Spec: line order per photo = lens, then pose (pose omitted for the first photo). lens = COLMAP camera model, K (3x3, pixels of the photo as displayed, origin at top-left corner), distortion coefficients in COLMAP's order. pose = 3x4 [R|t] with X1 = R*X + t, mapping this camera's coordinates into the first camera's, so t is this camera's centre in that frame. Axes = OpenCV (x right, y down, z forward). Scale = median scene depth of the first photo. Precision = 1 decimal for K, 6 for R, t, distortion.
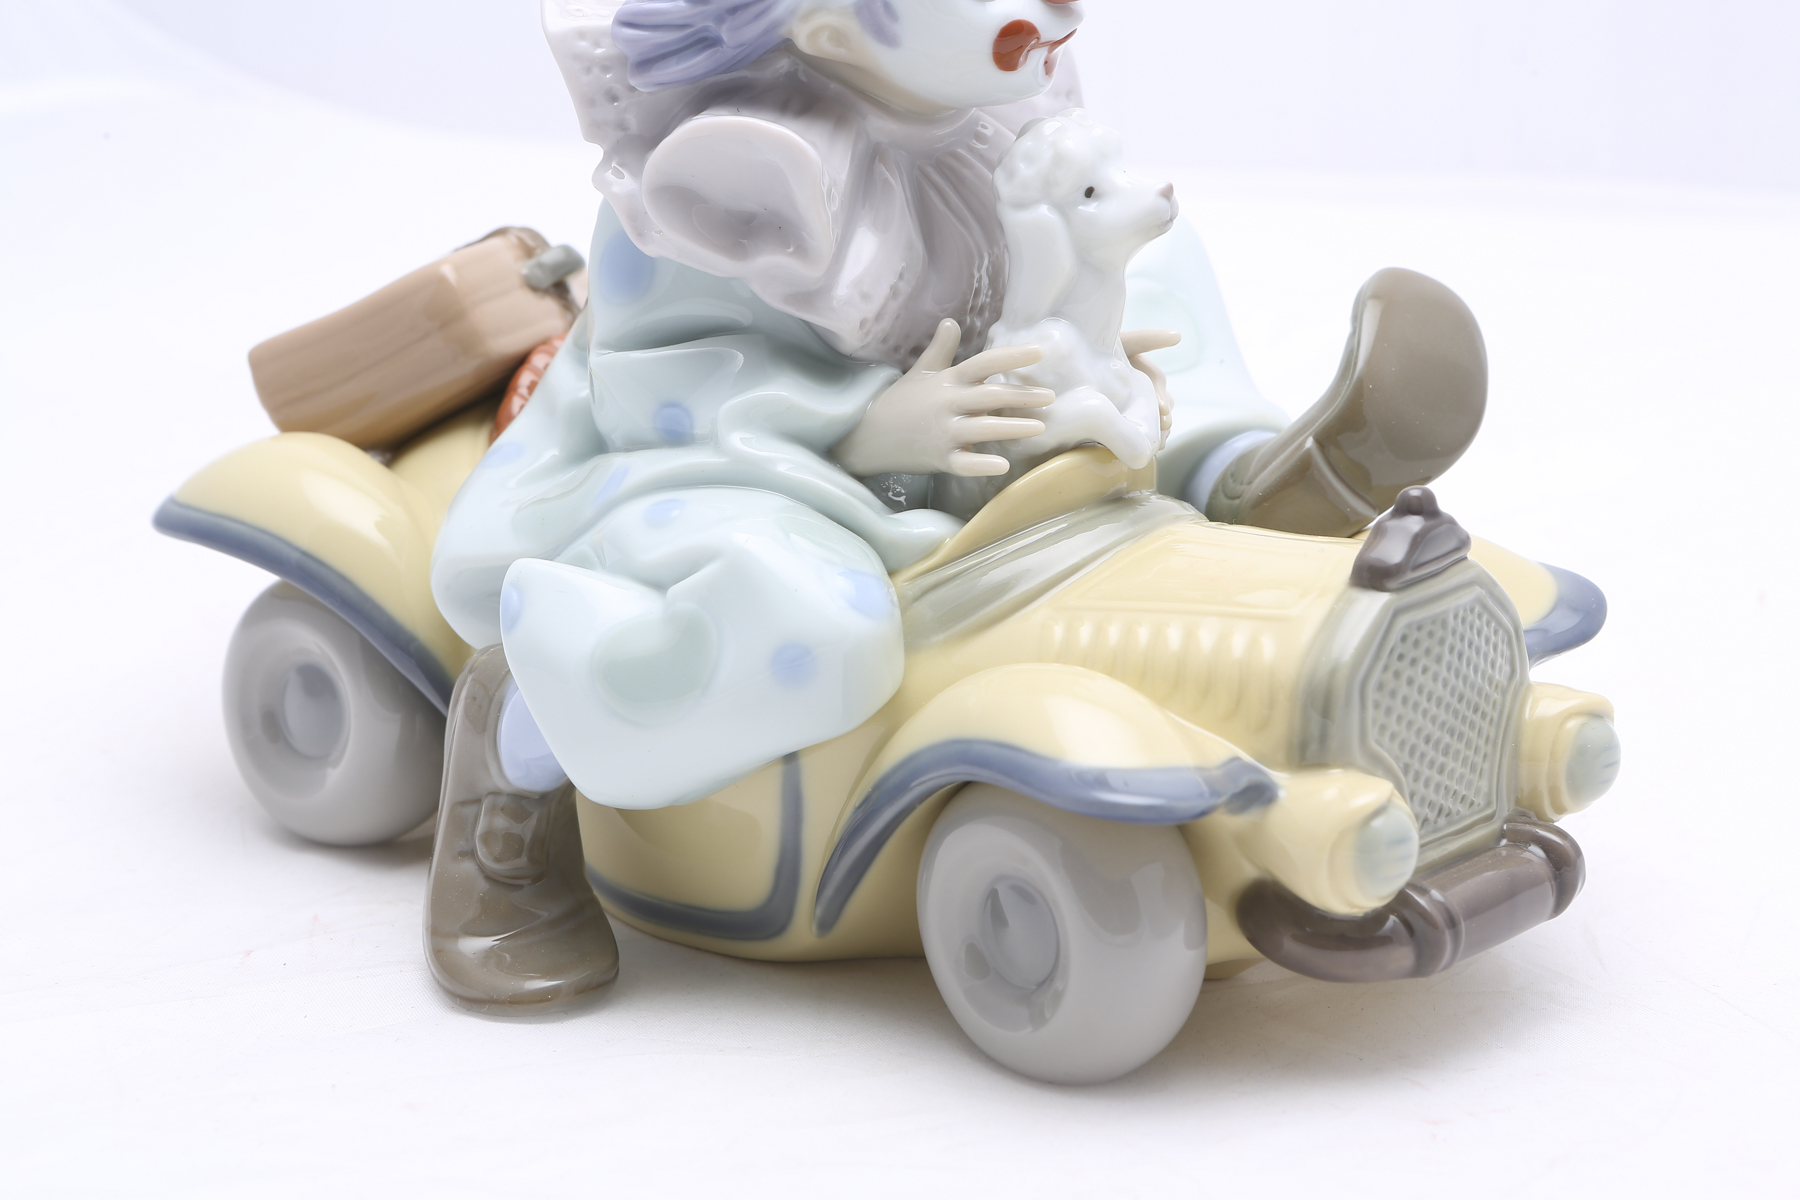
lens RADIAL K [[3740.7, 0, 895.7], [0, 3740.7, 619.9], [0, 0, 1]] dist [0.440933, 1.084814]
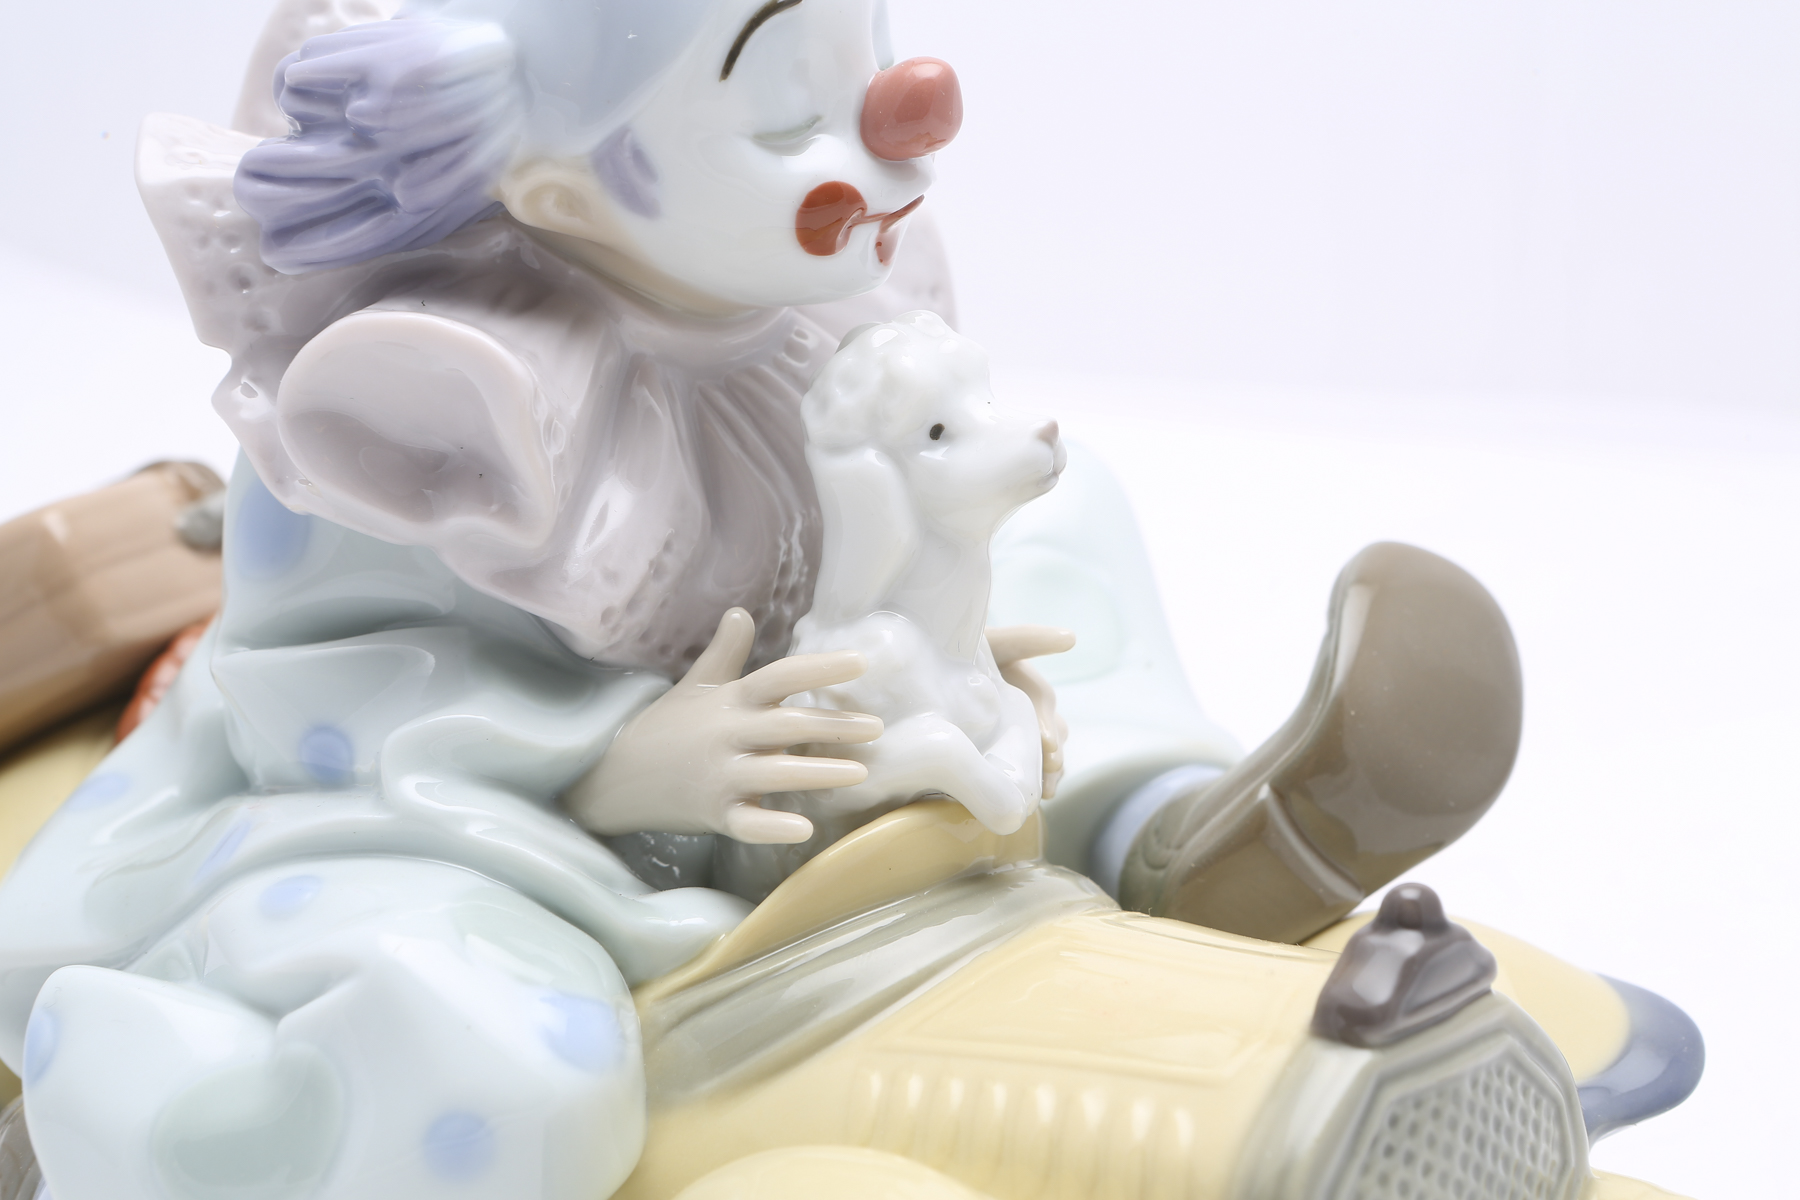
lens RADIAL K [[3740.7, 0, 895.7], [0, 3740.7, 619.9], [0, 0, 1]] dist [0.440933, 1.084814]
pose [[0.999801, 0.014767, -0.013418, 0.053307], [-0.015446, 0.998530, -0.051956, -0.043715], [0.012631, 0.052153, 0.998559, 0.321295]]
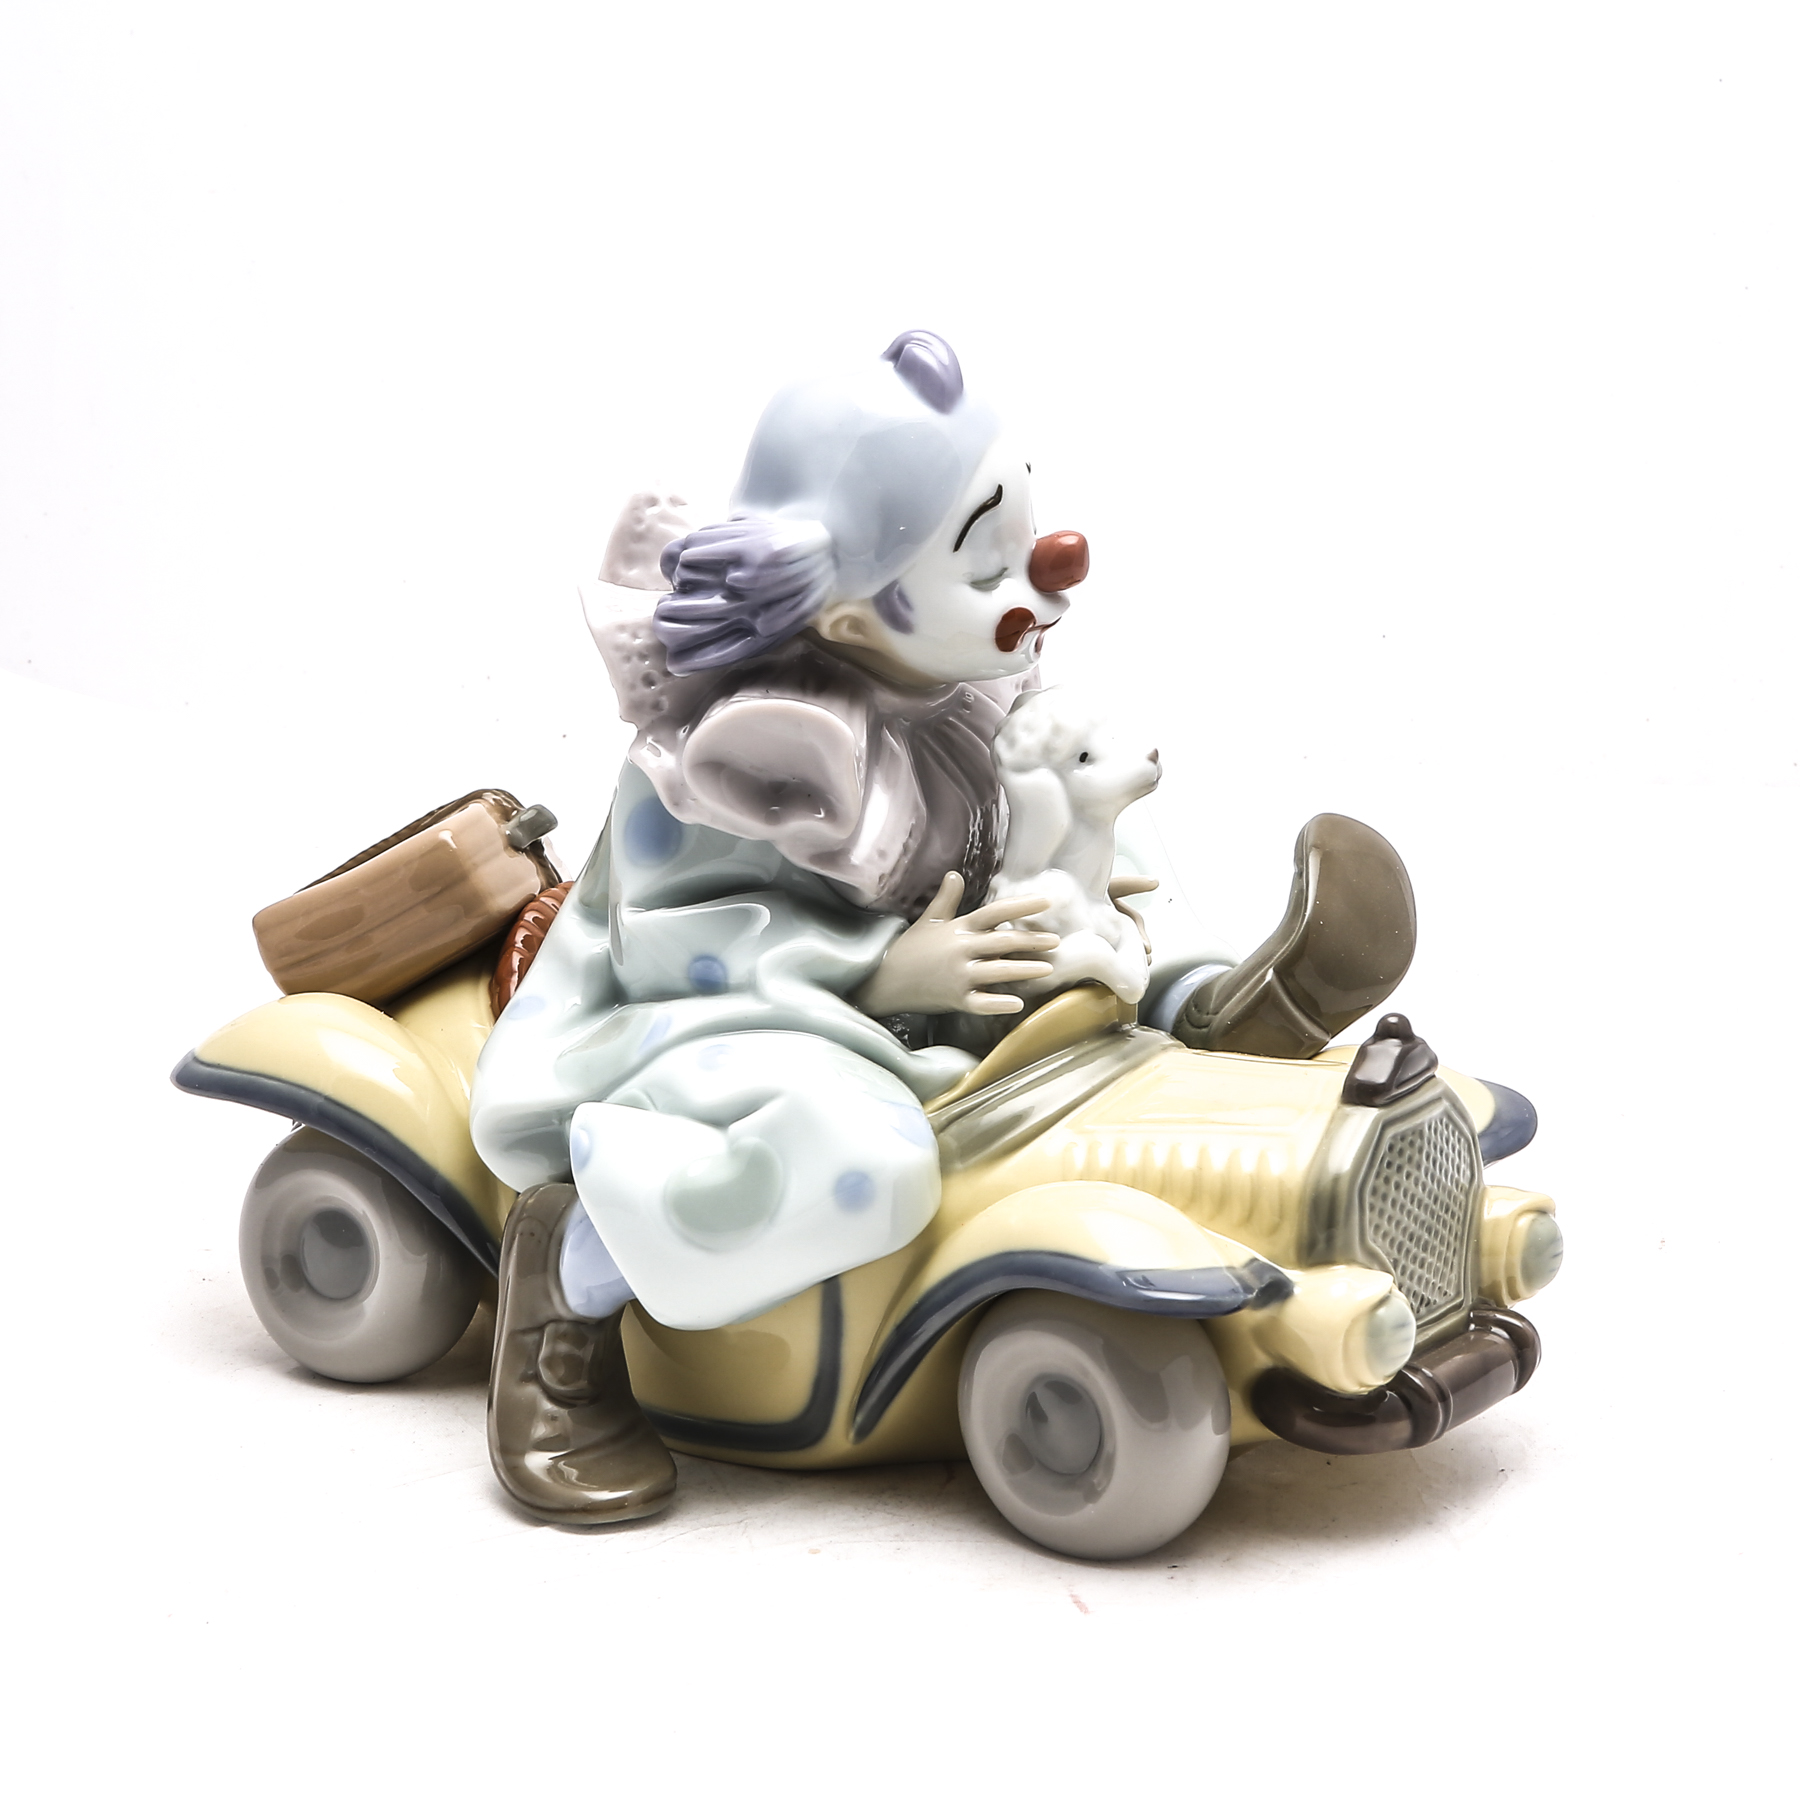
lens RADIAL K [[4804.8, 0, 900.0], [0, 4804.8, 900.0], [0, 0, 1]] dist [0.012931, 0.310933]
pose [[0.991638, -0.027038, 0.126186, -0.181544], [0.034052, 0.997973, -0.053763, 0.002972], [-0.124477, 0.057610, 0.990549, -0.393242]]
